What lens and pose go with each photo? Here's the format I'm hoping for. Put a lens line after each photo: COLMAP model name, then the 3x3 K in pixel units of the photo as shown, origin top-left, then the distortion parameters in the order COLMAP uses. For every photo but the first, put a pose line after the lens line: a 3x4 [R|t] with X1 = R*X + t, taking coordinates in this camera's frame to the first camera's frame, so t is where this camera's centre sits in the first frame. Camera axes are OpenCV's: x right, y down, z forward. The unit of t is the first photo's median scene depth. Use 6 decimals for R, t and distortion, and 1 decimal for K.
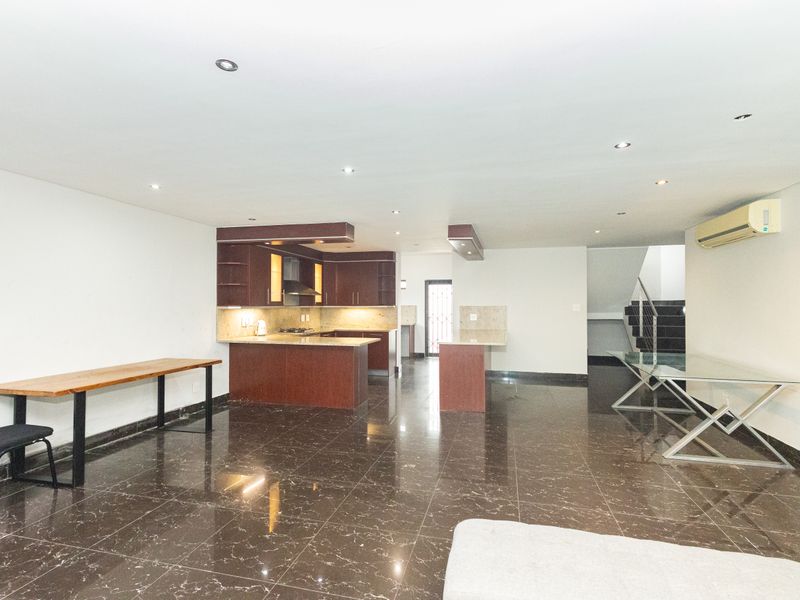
lens RADIAL K [[415.0, 0, 397.1], [0, 415.0, 296.7], [0, 0, 1]] dist [0.000178, -0.000248]
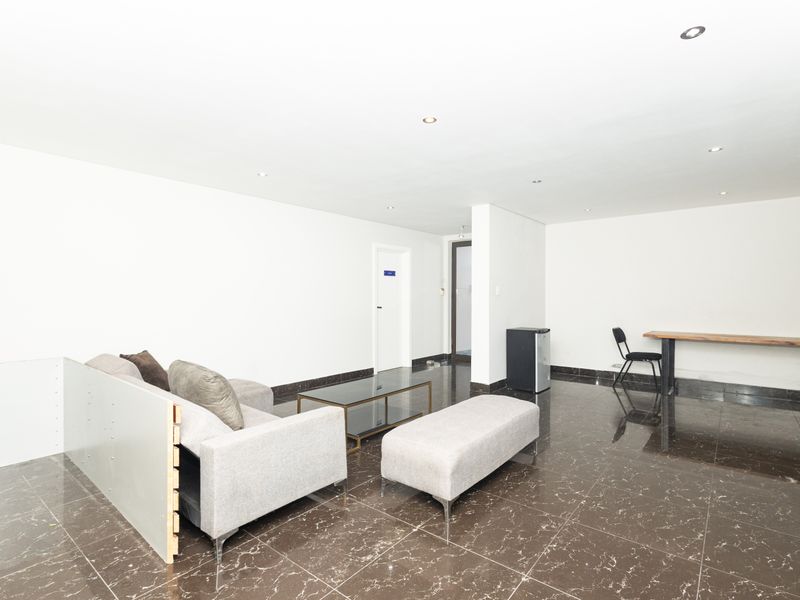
lens RADIAL K [[415.0, 0, 397.1], [0, 415.0, 296.7], [0, 0, 1]] dist [0.000178, -0.000248]
pose [[-0.412295, -0.000558, -0.911050, 1.306469], [0.015661, 0.999848, -0.007700, 0.064872], [0.910916, -0.017443, -0.412224, 0.796931]]
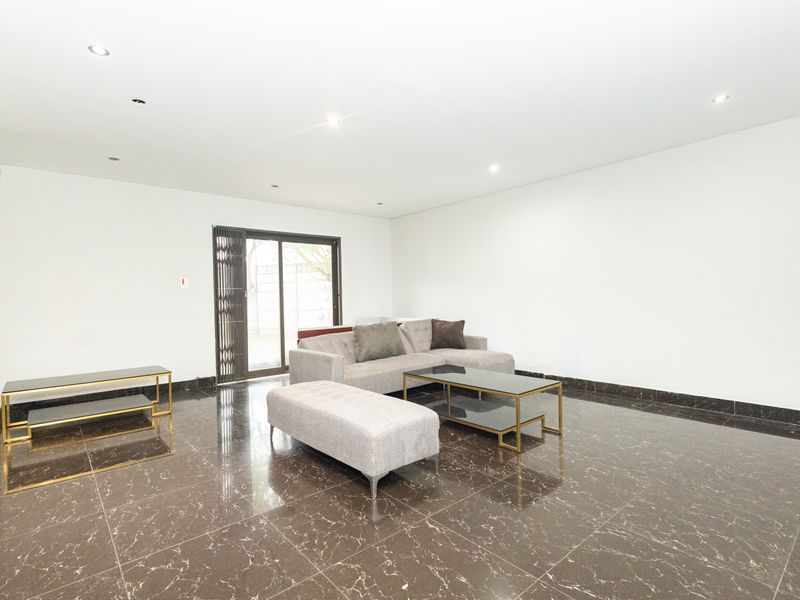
lens RADIAL K [[415.0, 0, 397.1], [0, 415.0, 296.7], [0, 0, 1]] dist [0.000178, -0.000248]
pose [[-0.821975, 0.012645, 0.569383, -0.373181], [0.011978, 0.999916, -0.004915, 0.121458], [-0.569397, 0.002780, -0.822058, 1.274885]]
